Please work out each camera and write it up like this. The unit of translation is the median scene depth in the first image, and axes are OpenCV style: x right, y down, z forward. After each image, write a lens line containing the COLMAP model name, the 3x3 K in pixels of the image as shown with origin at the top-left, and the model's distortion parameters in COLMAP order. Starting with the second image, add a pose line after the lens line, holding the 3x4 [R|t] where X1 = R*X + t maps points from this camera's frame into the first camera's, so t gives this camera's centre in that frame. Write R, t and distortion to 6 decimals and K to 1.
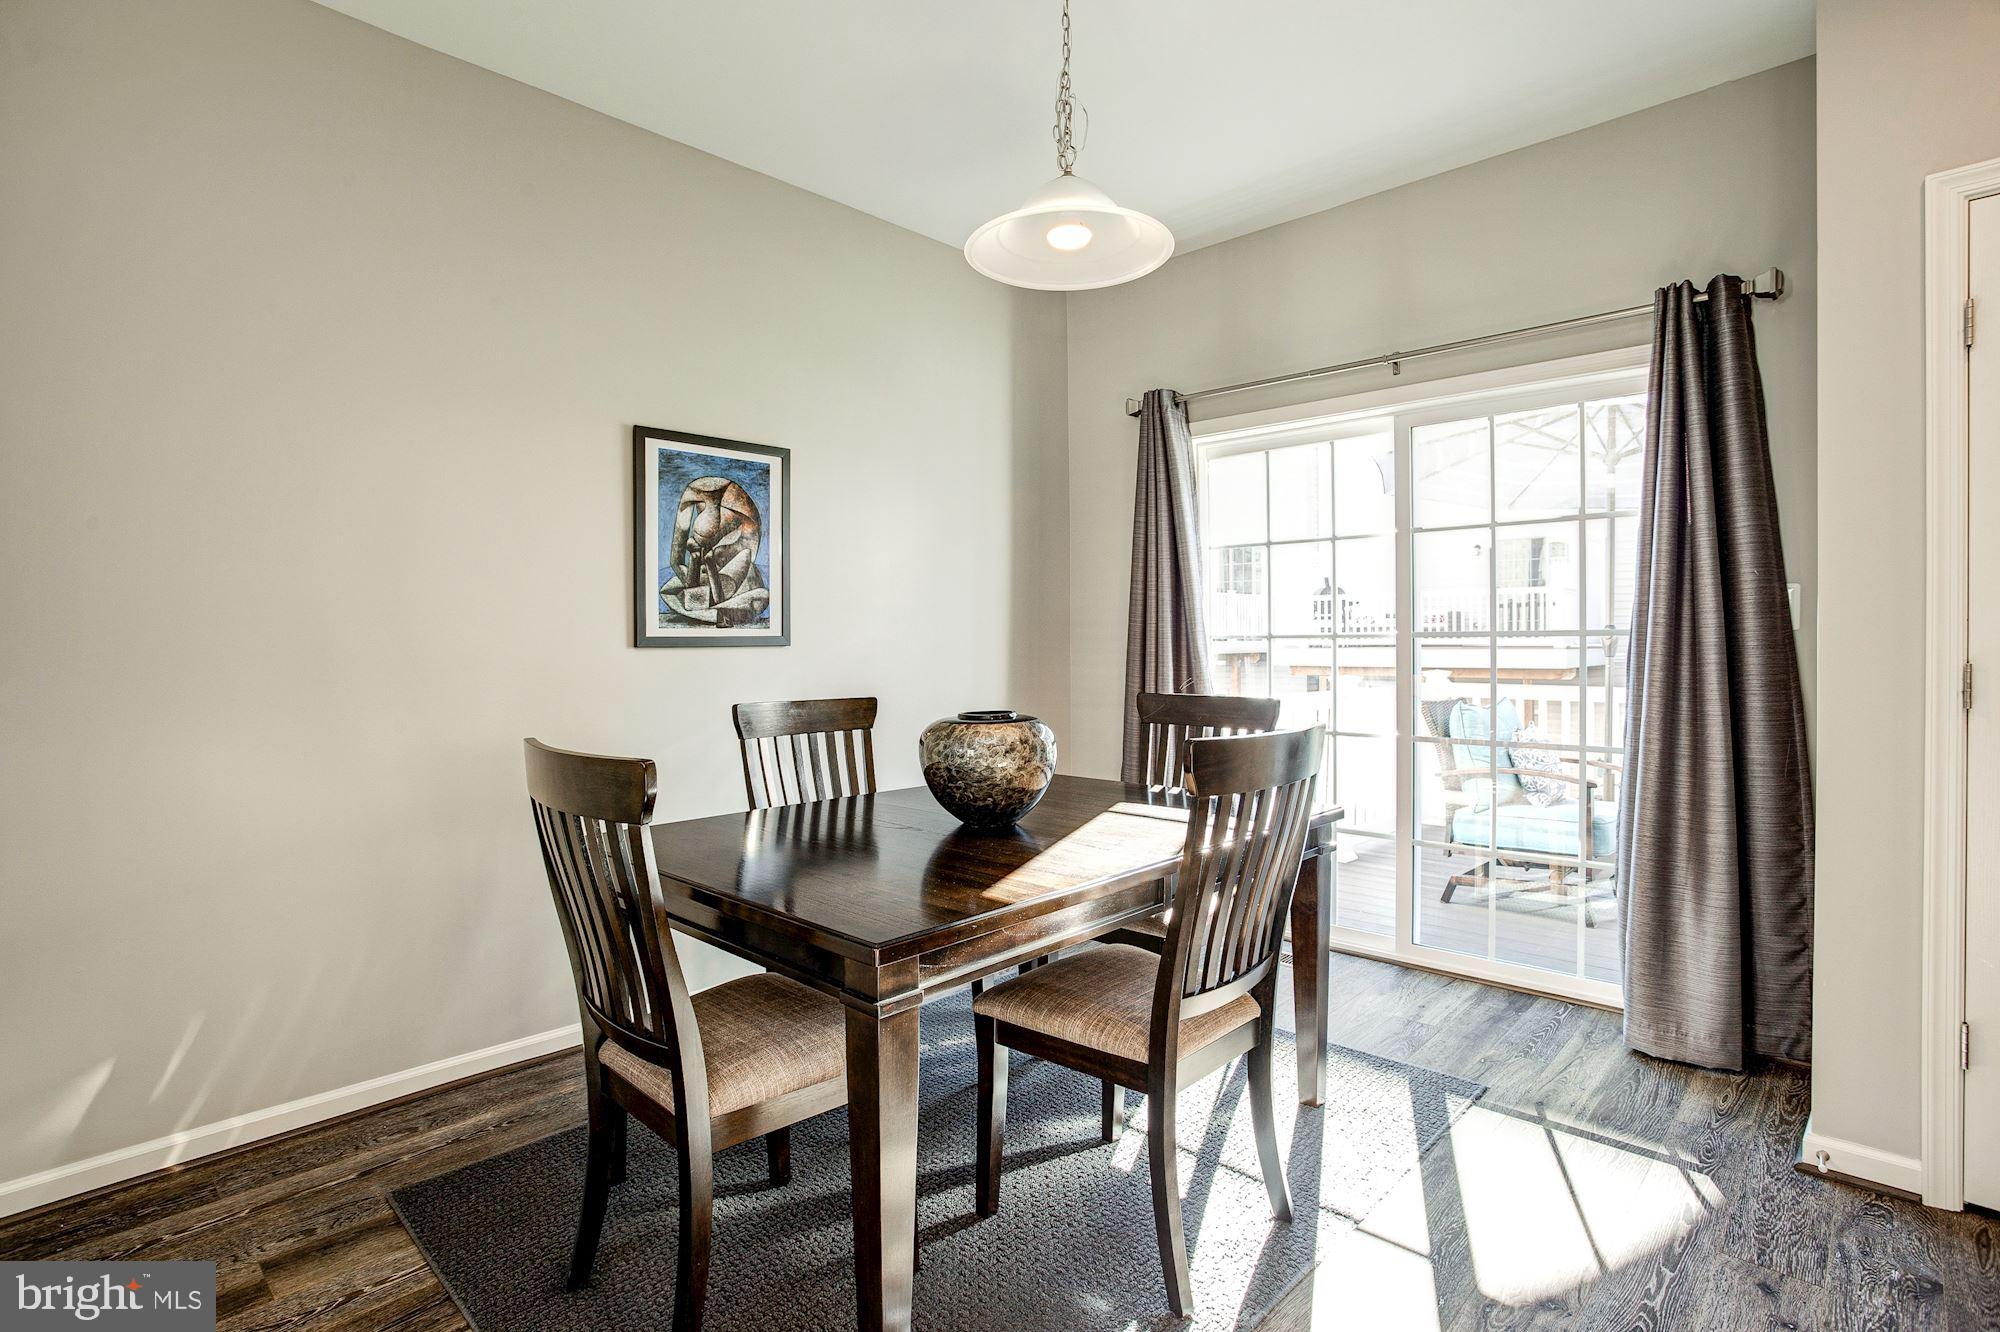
lens RADIAL K [[992.8, 0, 974.0], [0, 992.8, 650.3], [0, 0, 1]] dist [-0.052671, 0.021925]
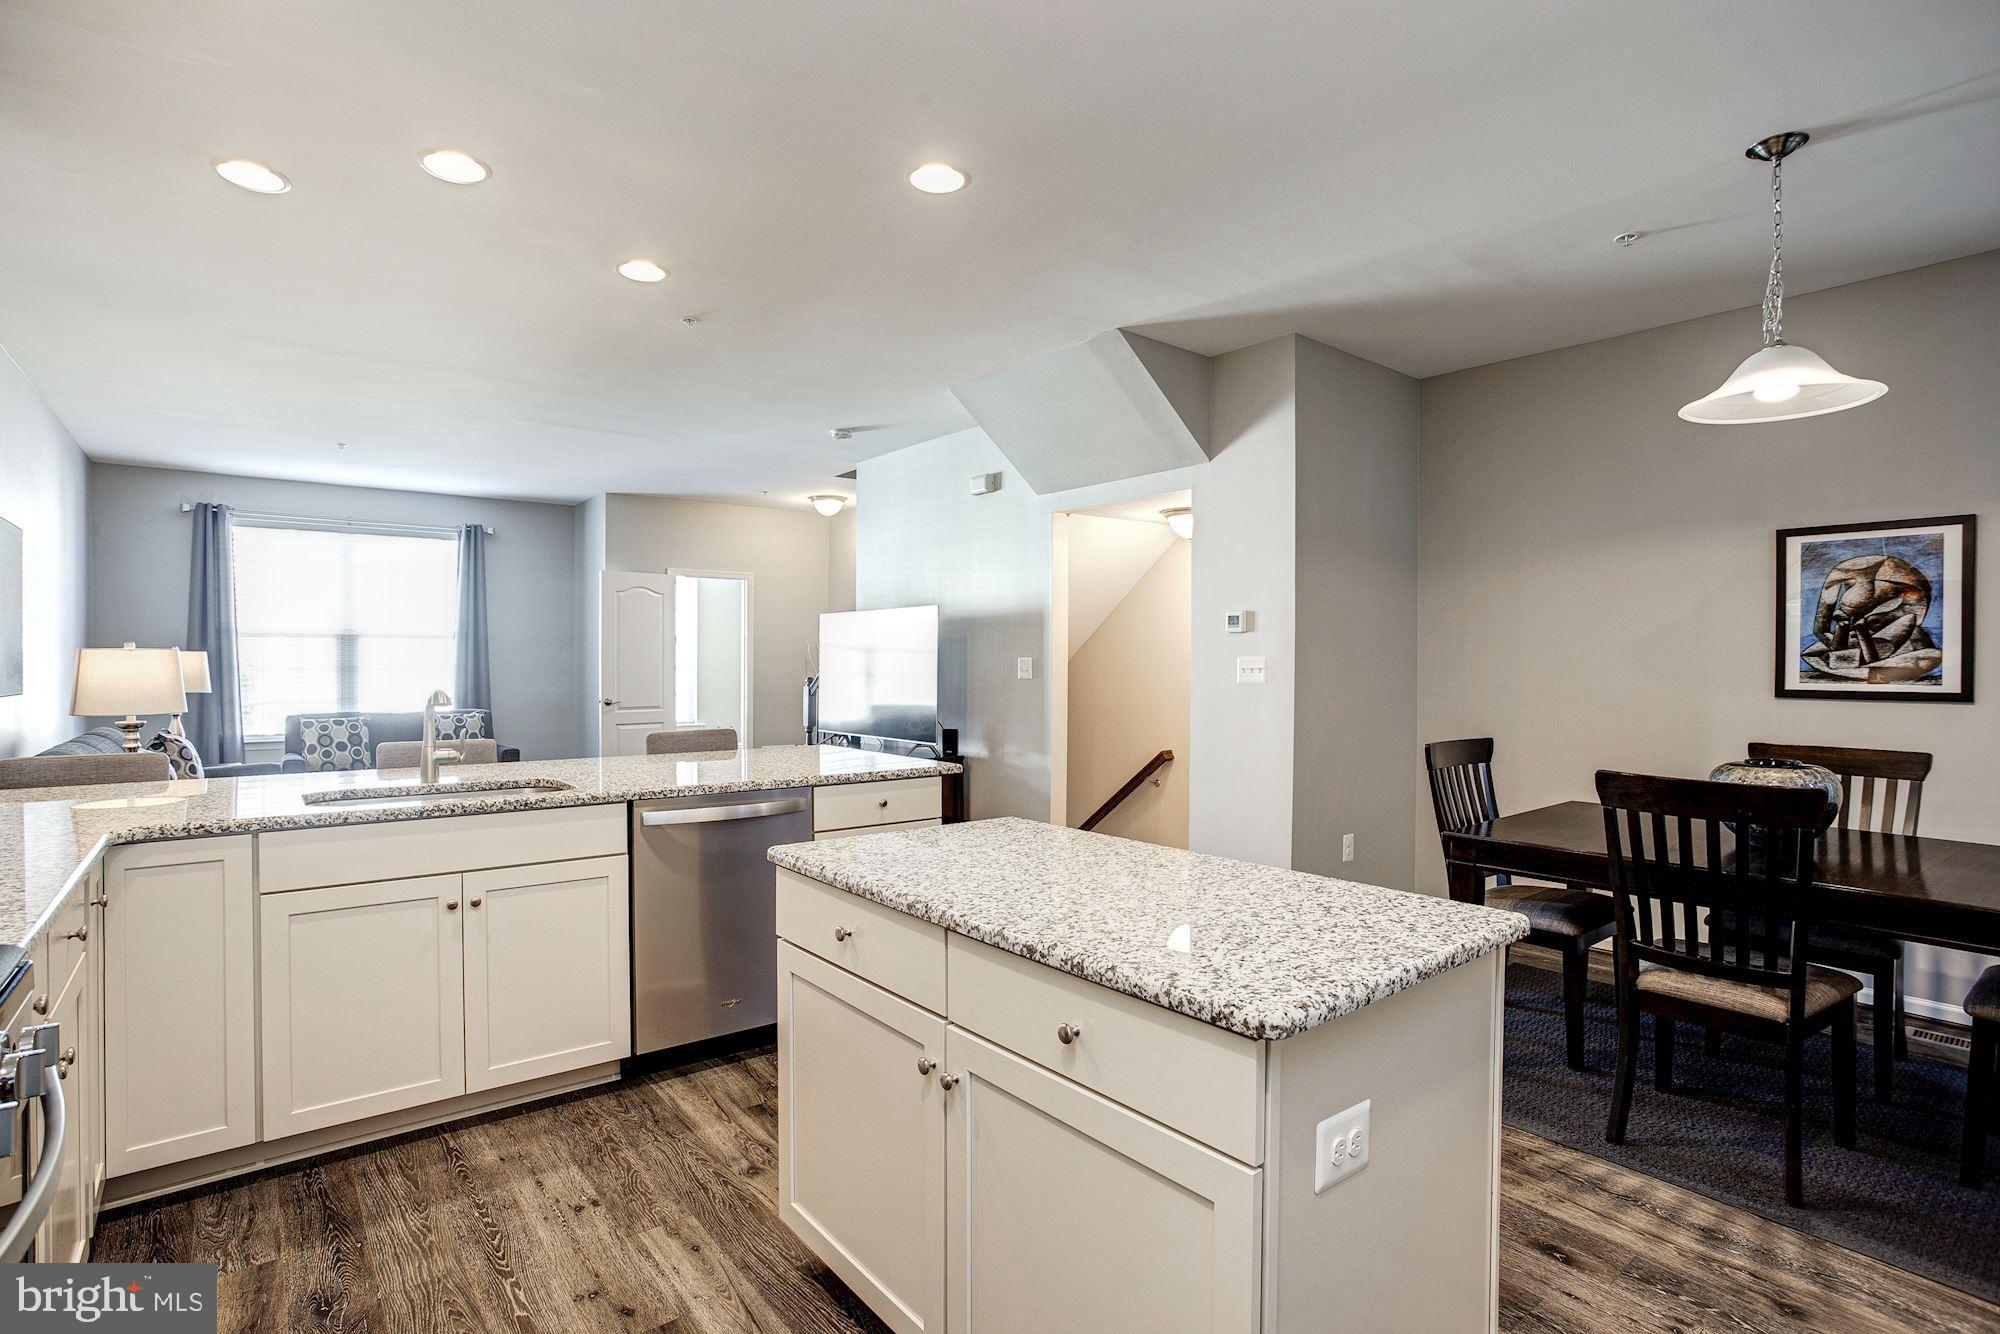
lens RADIAL K [[992.8, 0, 995.6], [0, 992.8, 661.7], [0, 0, 1]] dist [-0.052671, 0.021925]
pose [[-0.130964, 0.011000, -0.991326, 1.031927], [-0.015008, 0.999802, 0.013077, -0.048997], [0.991273, 0.016590, -0.130773, 0.120160]]
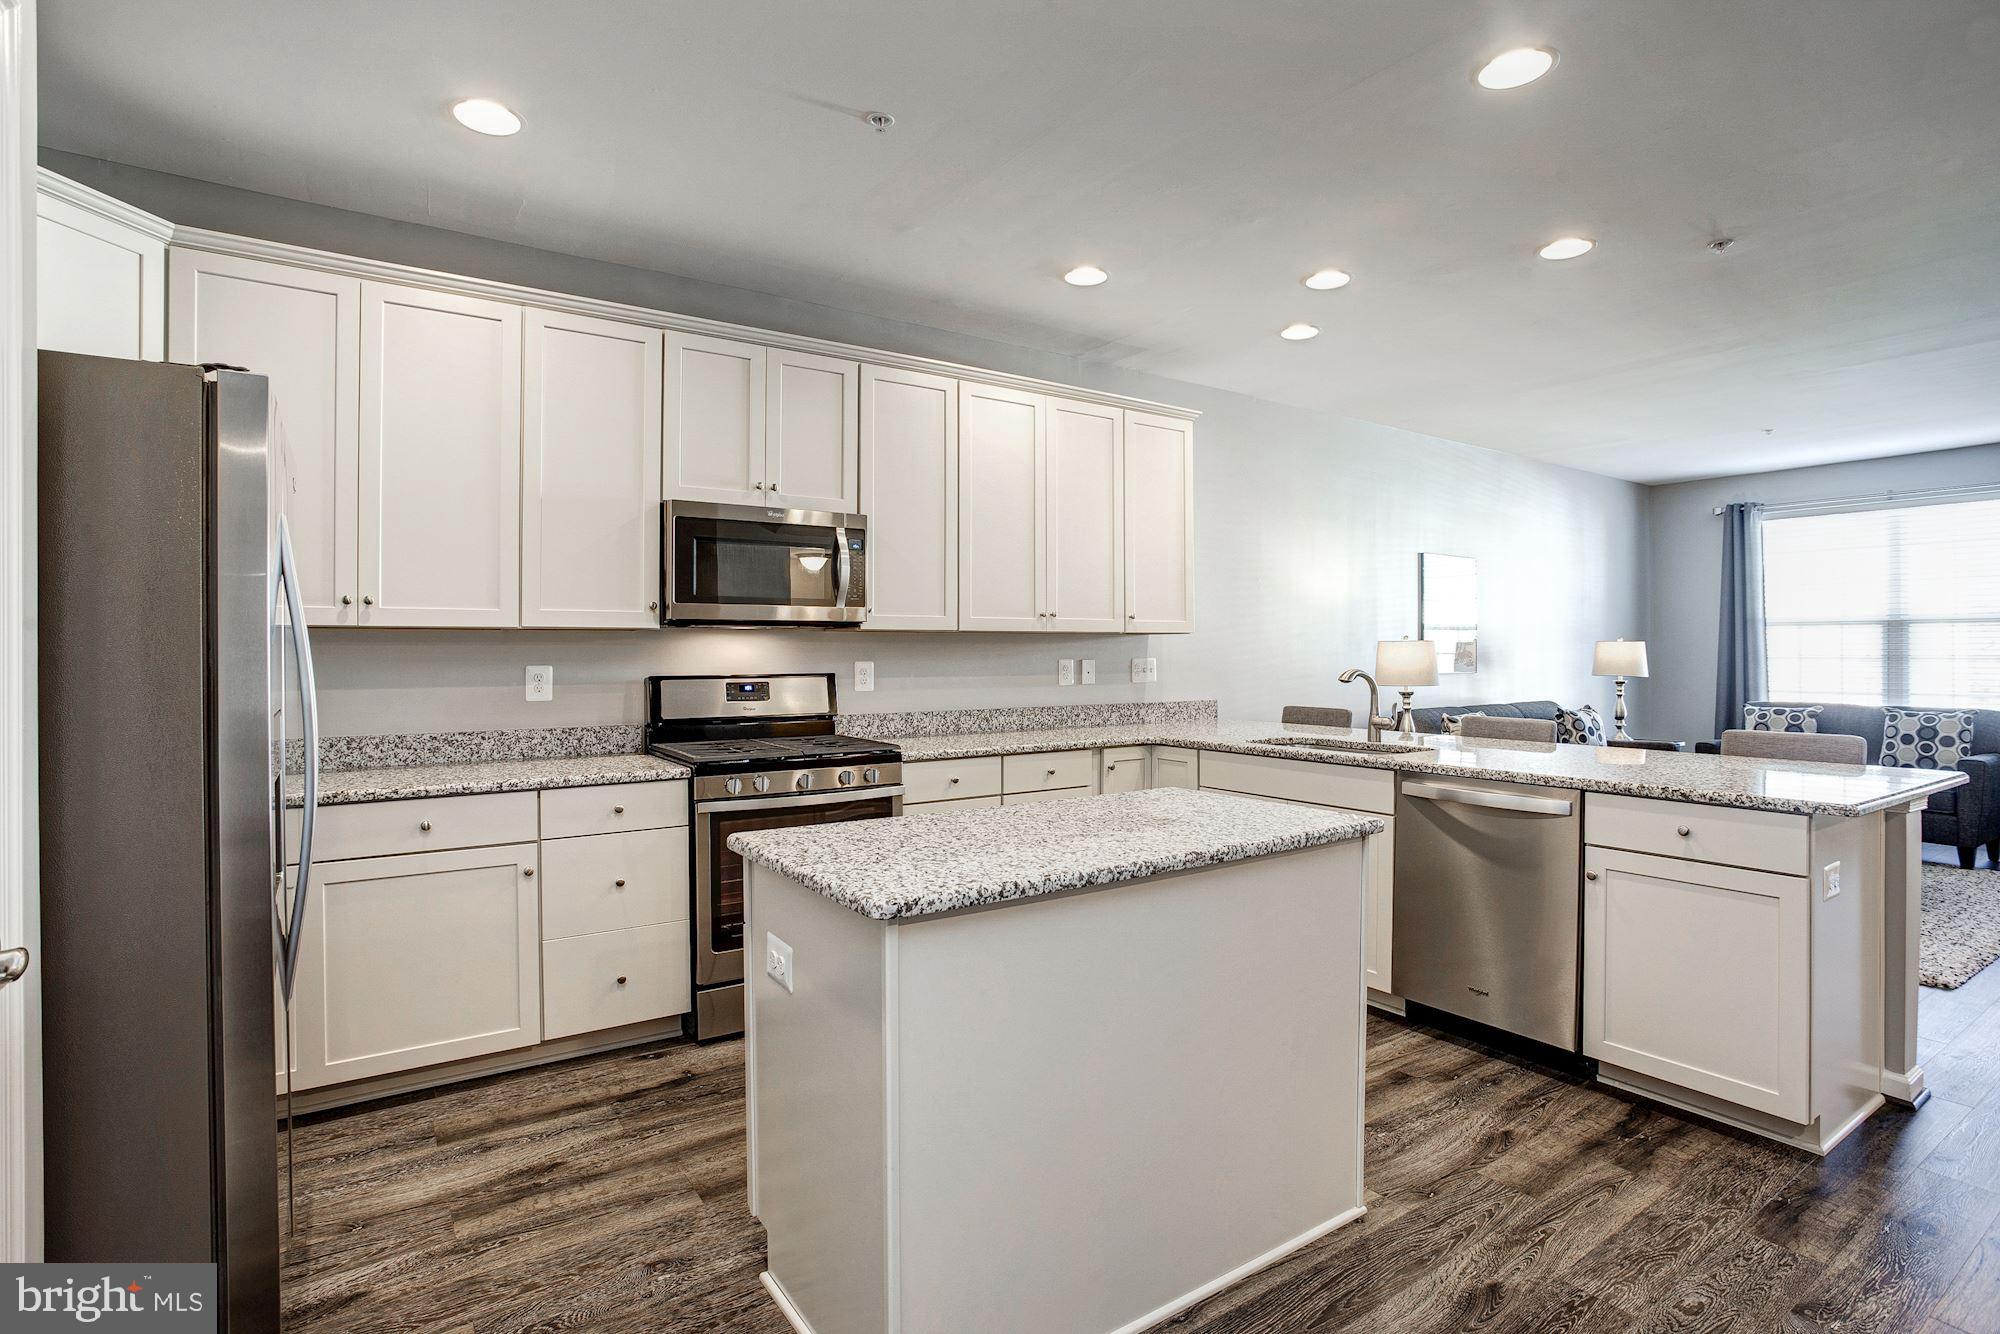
lens RADIAL K [[992.8, 0, 995.5], [0, 992.8, 646.2], [0, 0, 1]] dist [-0.052671, 0.021925]
pose [[-0.979285, 0.010111, 0.202233, 0.336225], [0.012498, 0.999866, 0.010532, -0.051126], [-0.202100, 0.012841, -0.979281, 0.809386]]
